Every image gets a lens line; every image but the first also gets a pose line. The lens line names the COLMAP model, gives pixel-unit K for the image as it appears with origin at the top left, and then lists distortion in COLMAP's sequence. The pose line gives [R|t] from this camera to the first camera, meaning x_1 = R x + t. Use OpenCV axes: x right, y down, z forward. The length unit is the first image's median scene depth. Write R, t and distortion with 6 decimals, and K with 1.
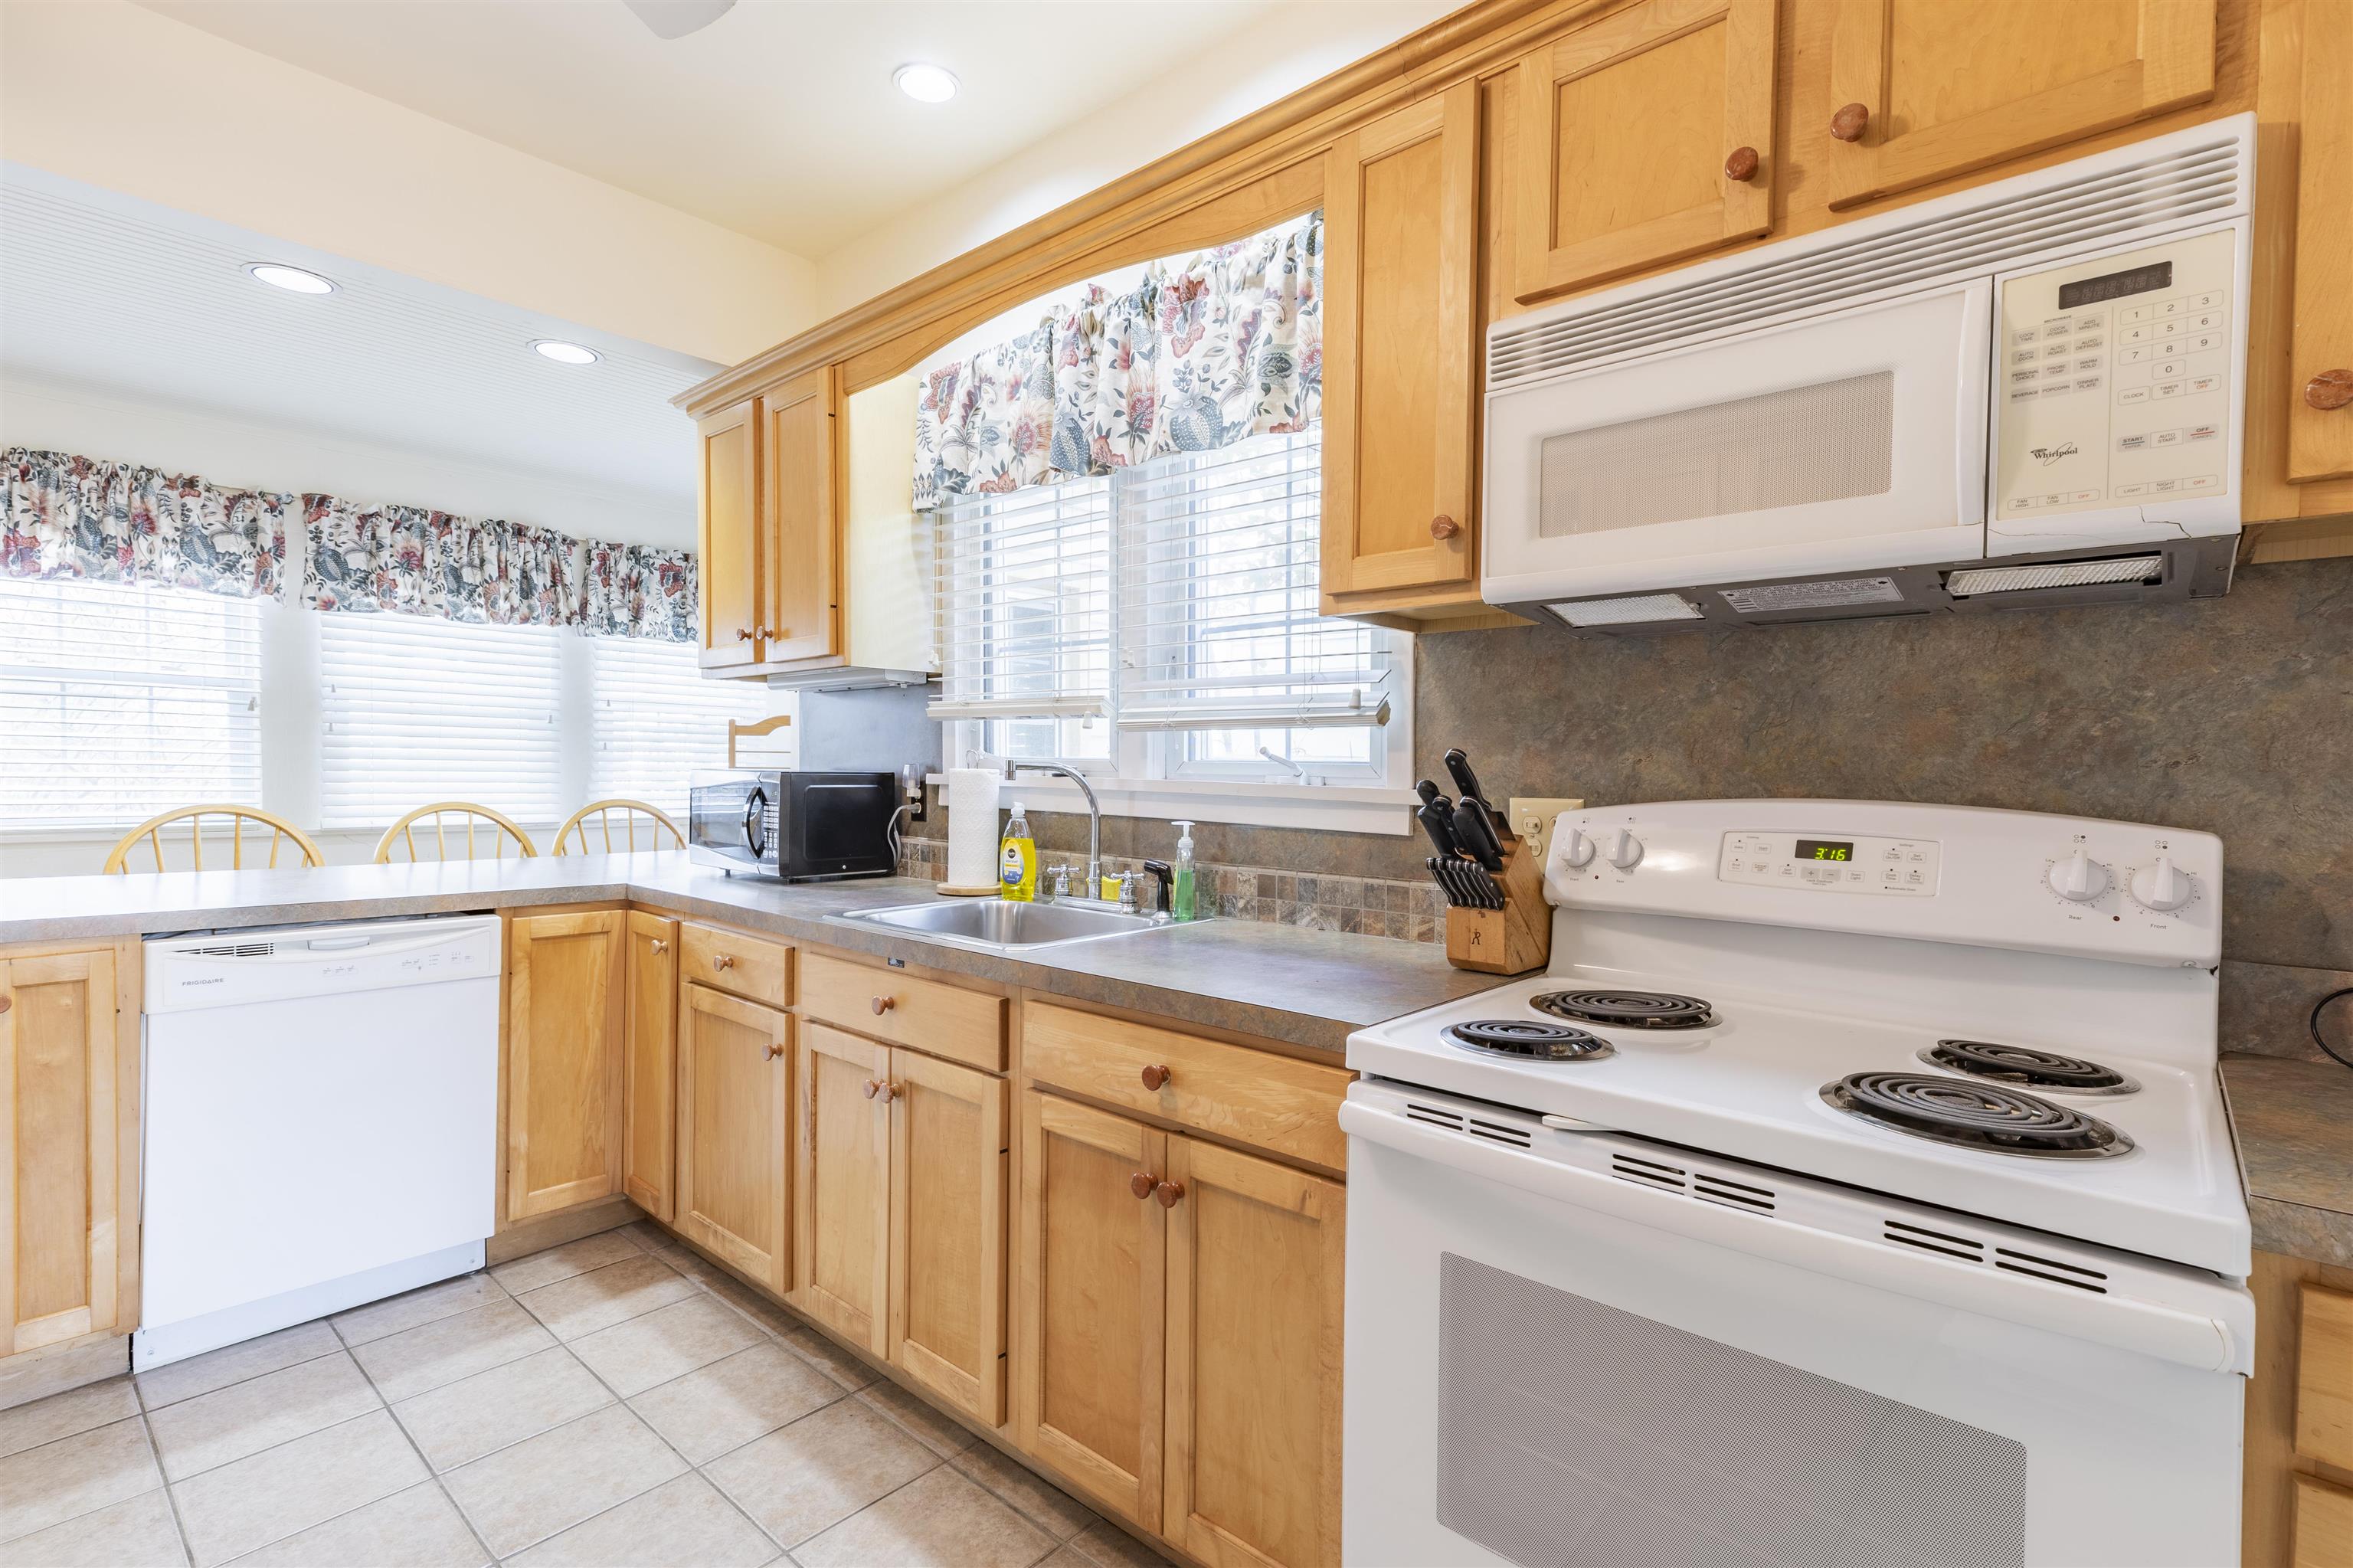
lens RADIAL K [[1098.1, 0, 1176.5], [0, 1098.1, 784.0], [0, 0, 1]] dist [0.005786, 0.000137]
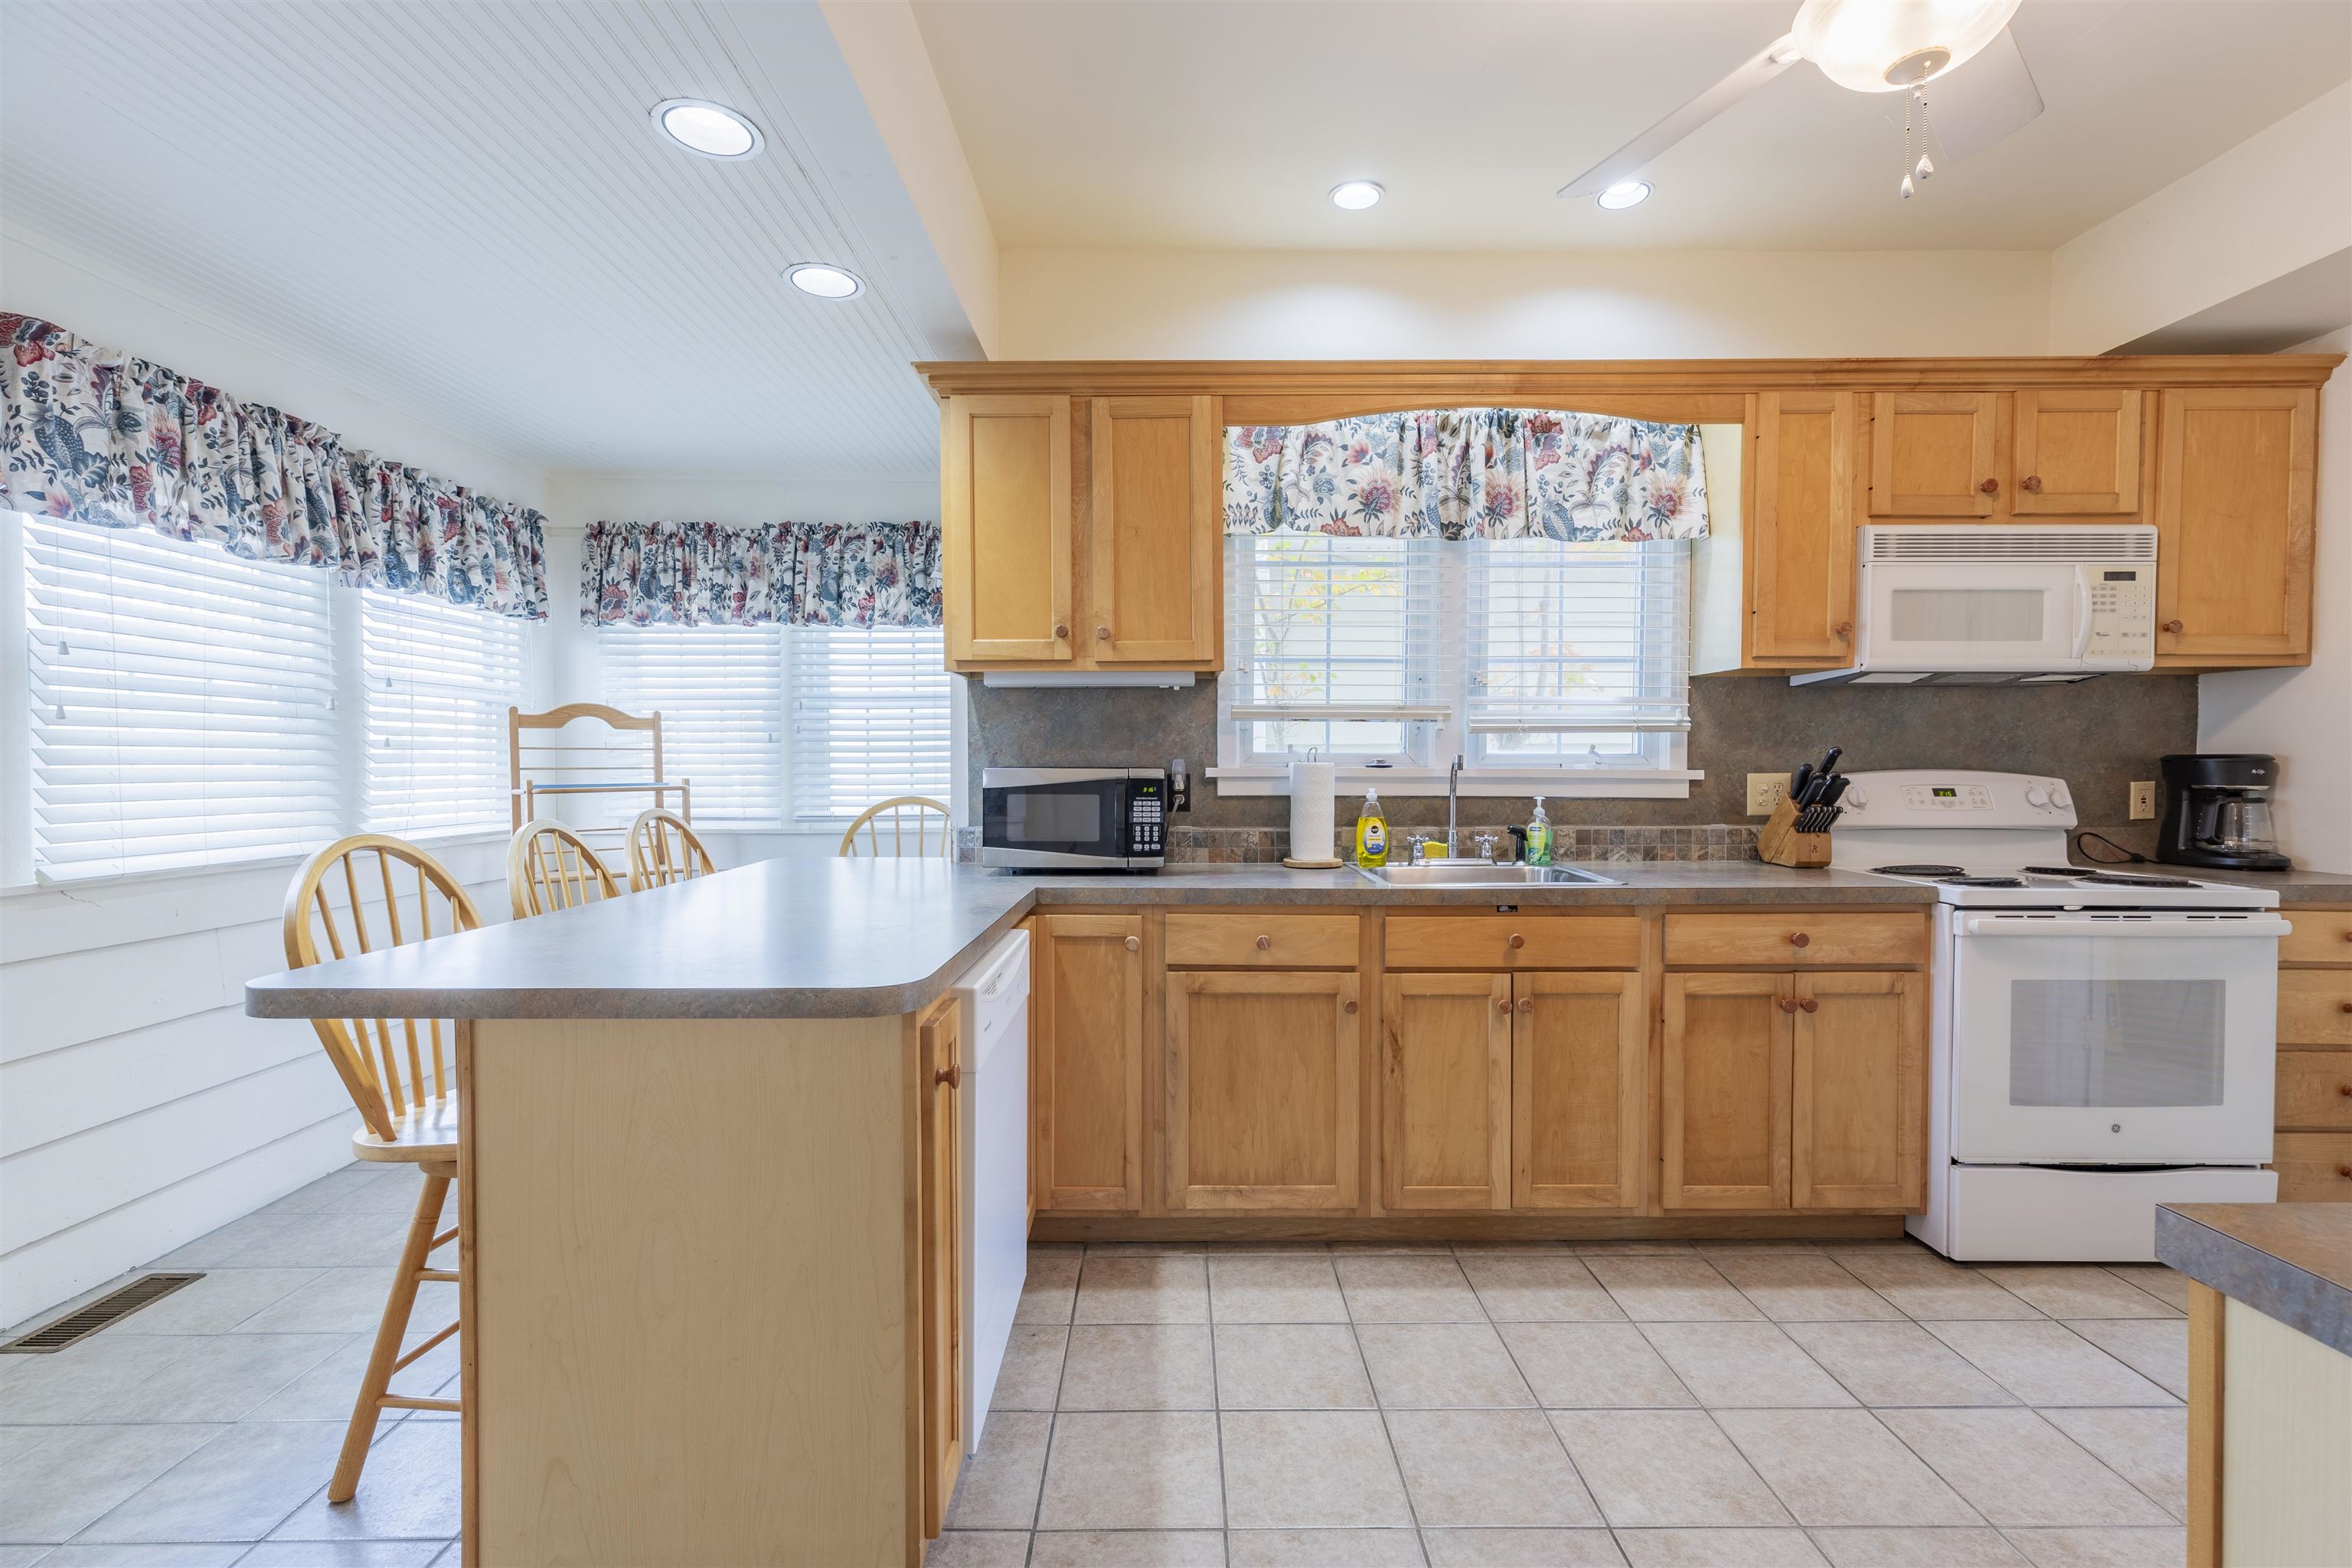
lens RADIAL K [[1043.8, 0, 1181.1], [0, 1043.8, 785.4], [0, 0, 1]] dist [0.003216, -0.000013]
pose [[0.745460, -0.028967, 0.665921, -1.071264], [0.021052, 0.999580, 0.019915, -0.014970], [-0.666218, -0.000827, 0.745756, 0.254084]]
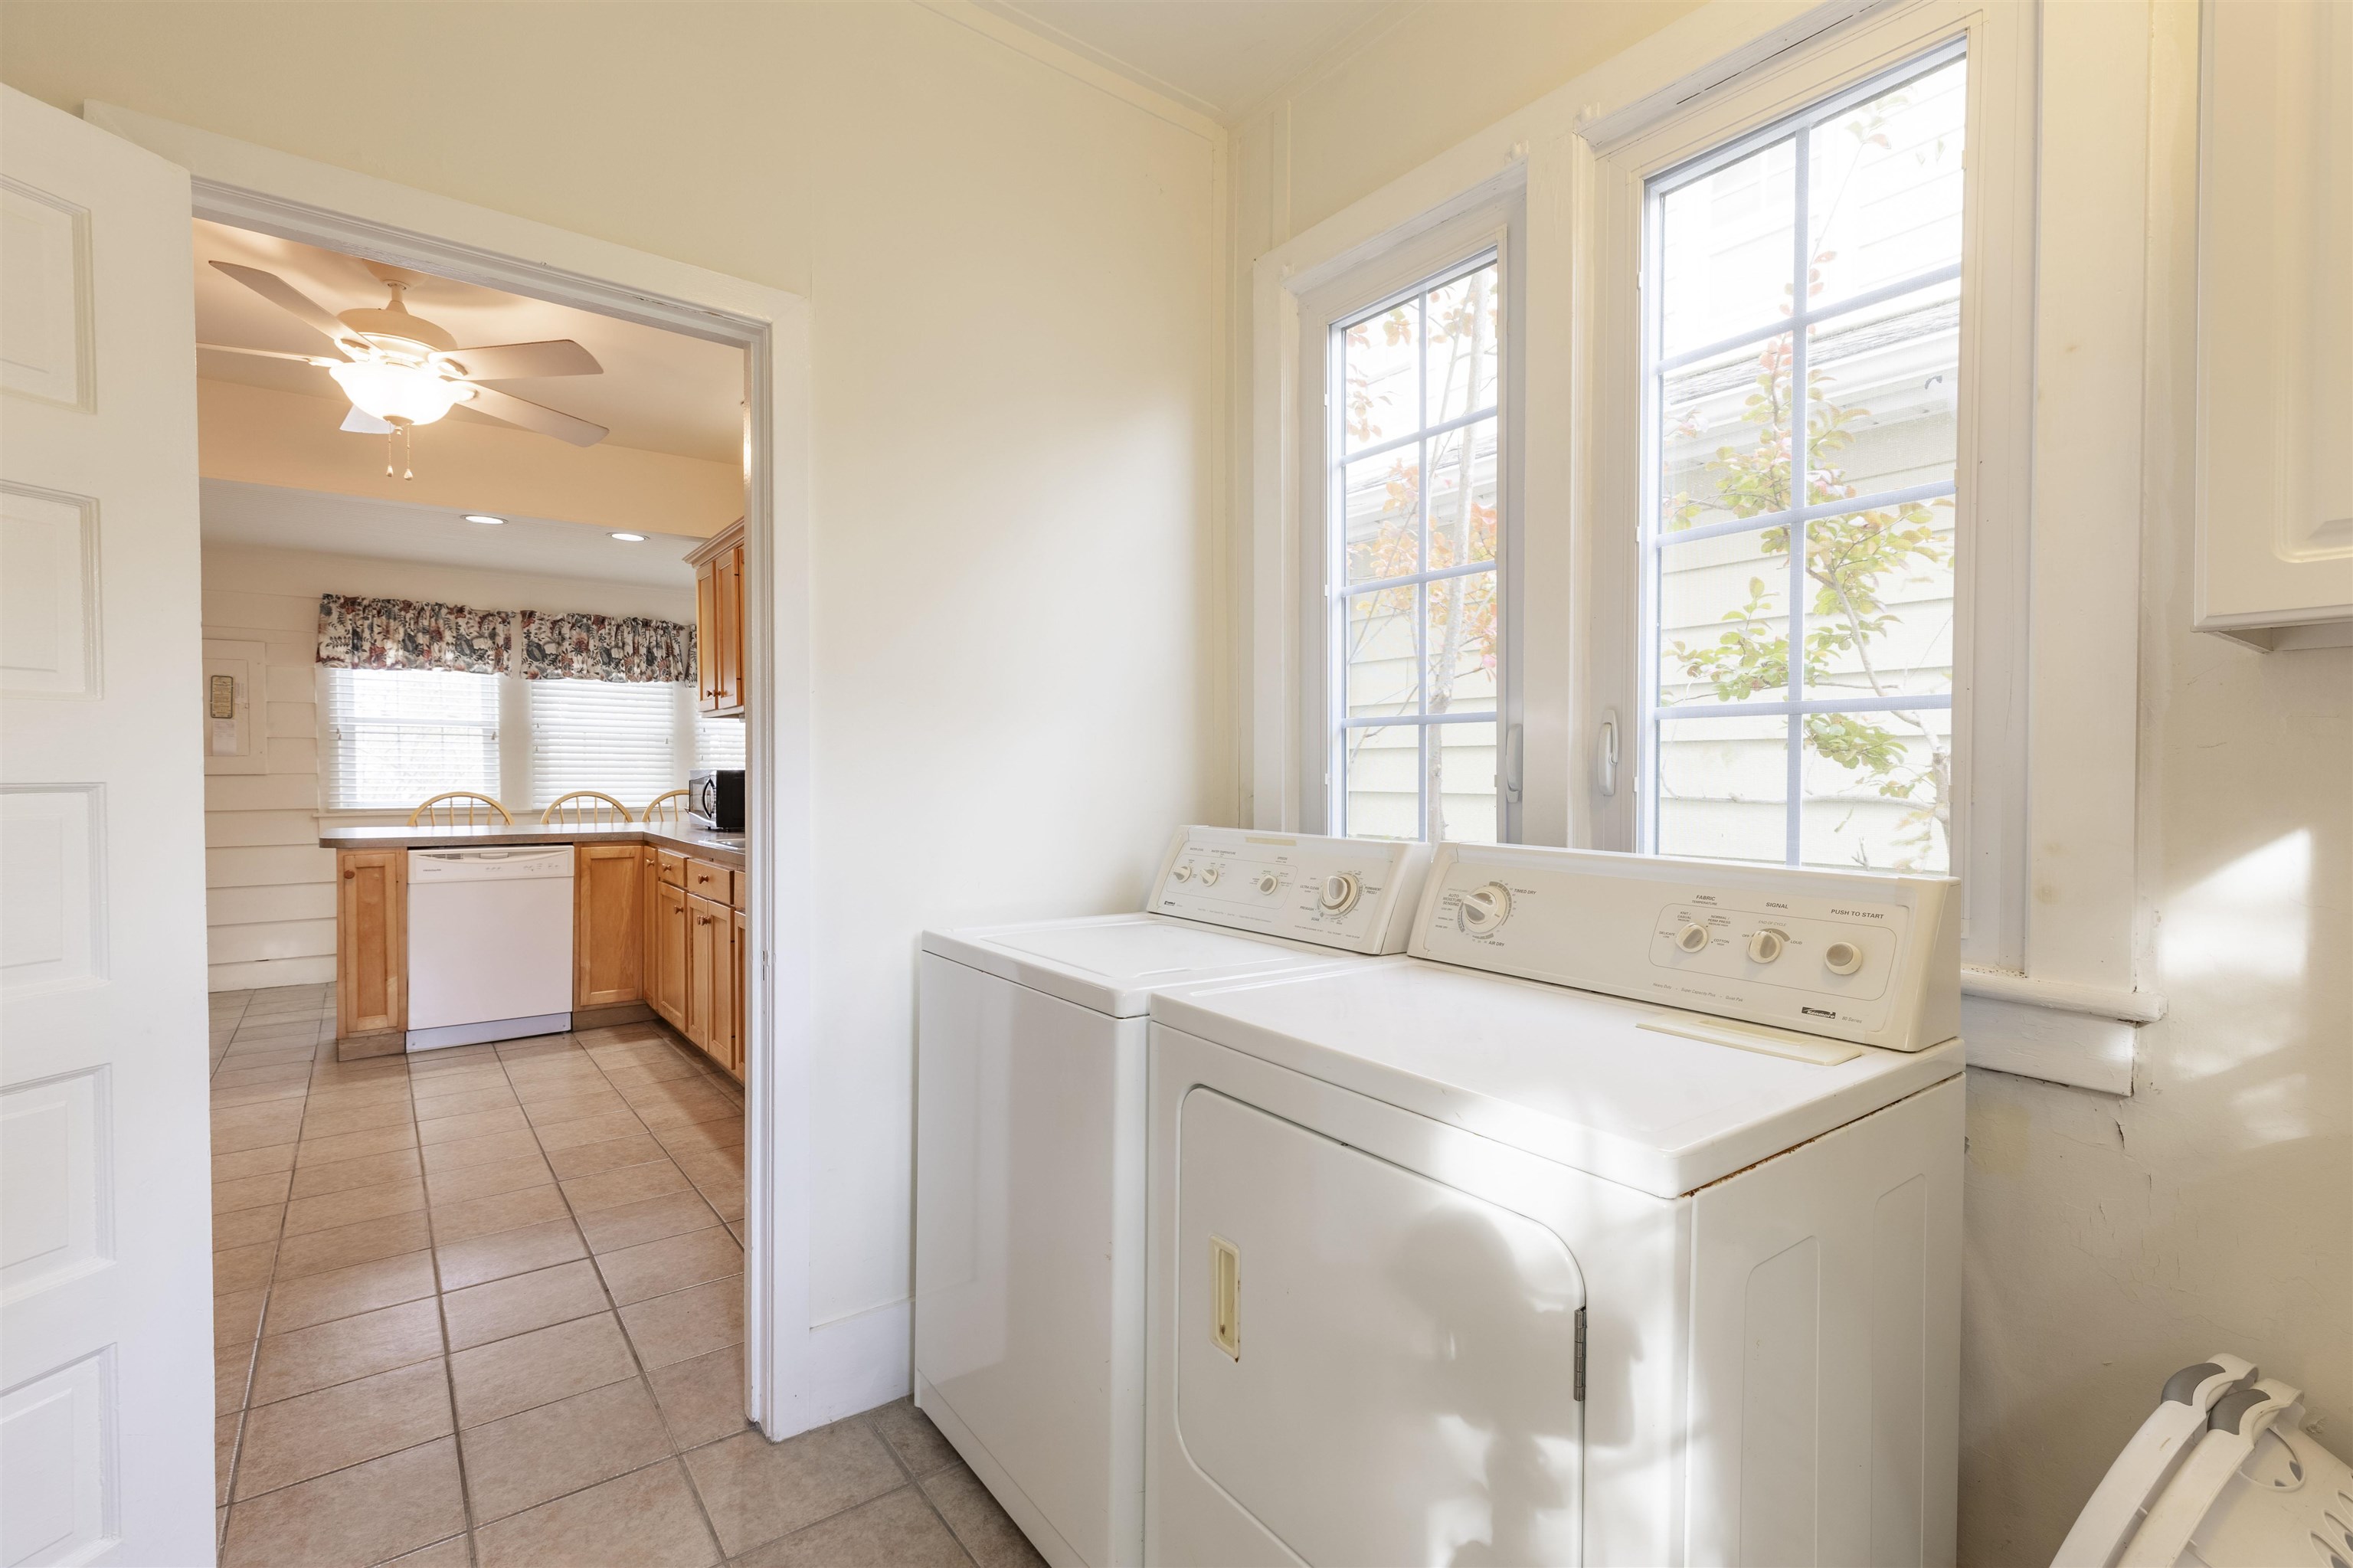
lens RADIAL K [[1062.3, 0, 1176.5], [0, 1062.3, 784.0], [0, 0, 1]] dist [0.003561, 0.000367]
pose [[0.981224, -0.009720, -0.192629, 0.766850], [0.008656, 0.999942, -0.006367, 0.031808], [0.192679, 0.004580, 0.981251, -0.614055]]
